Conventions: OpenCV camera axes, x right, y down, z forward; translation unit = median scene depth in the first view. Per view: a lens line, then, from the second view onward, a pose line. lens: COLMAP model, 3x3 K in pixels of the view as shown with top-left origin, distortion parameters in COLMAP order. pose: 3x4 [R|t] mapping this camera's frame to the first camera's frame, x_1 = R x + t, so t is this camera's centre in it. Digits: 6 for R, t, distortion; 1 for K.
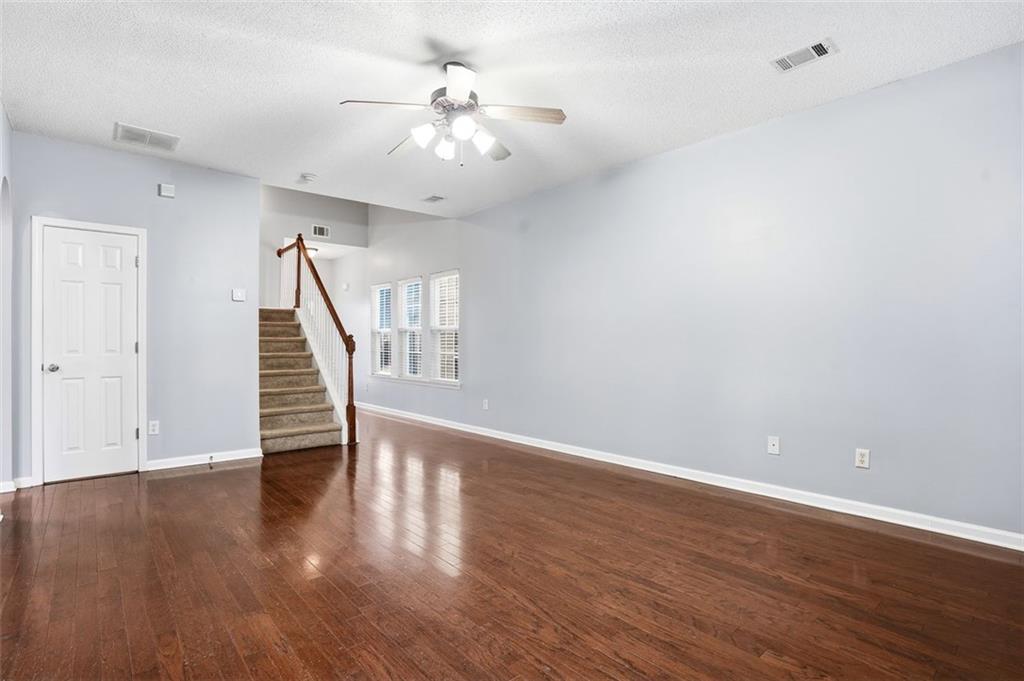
lens RADIAL K [[506.1, 0, 513.3], [0, 506.1, 343.0], [0, 0, 1]] dist [-0.119013, 0.062710]
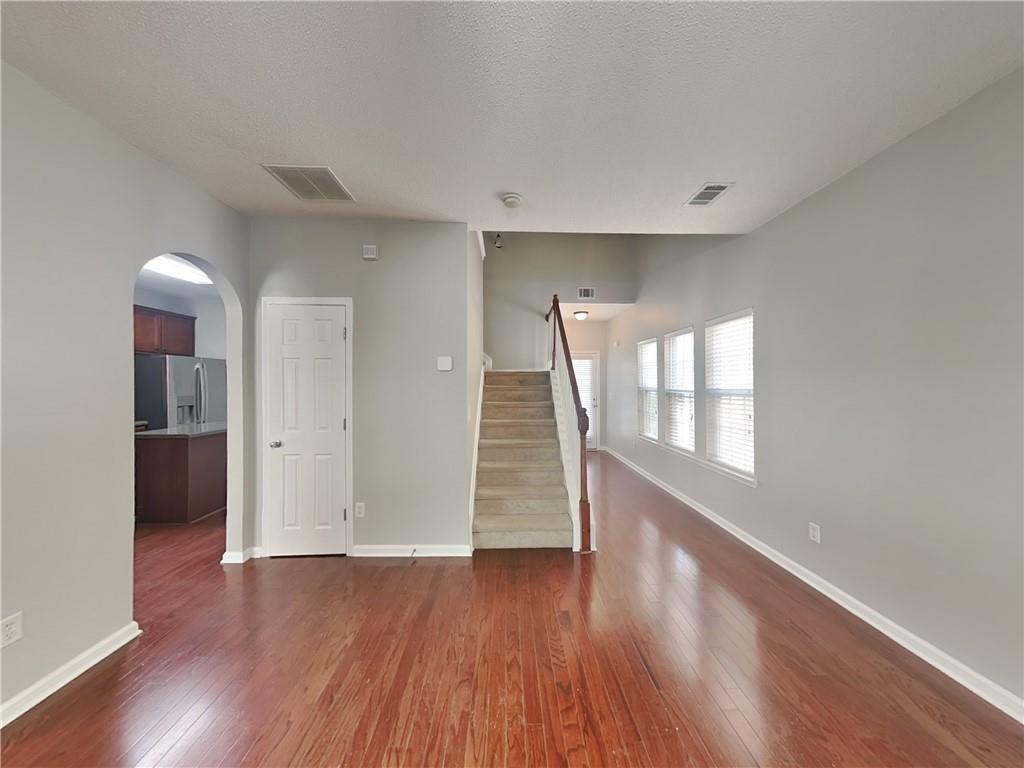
lens RADIAL K [[339.1, 0, 512.0], [0, 339.1, 384.0], [0, 0, 1]] dist [-0.001414, -0.000042]
pose [[0.763059, -0.001778, -0.646327, -0.076312], [0.000622, 0.999998, -0.002017, -0.051922], [0.646329, 0.001137, 0.763058, 0.538140]]
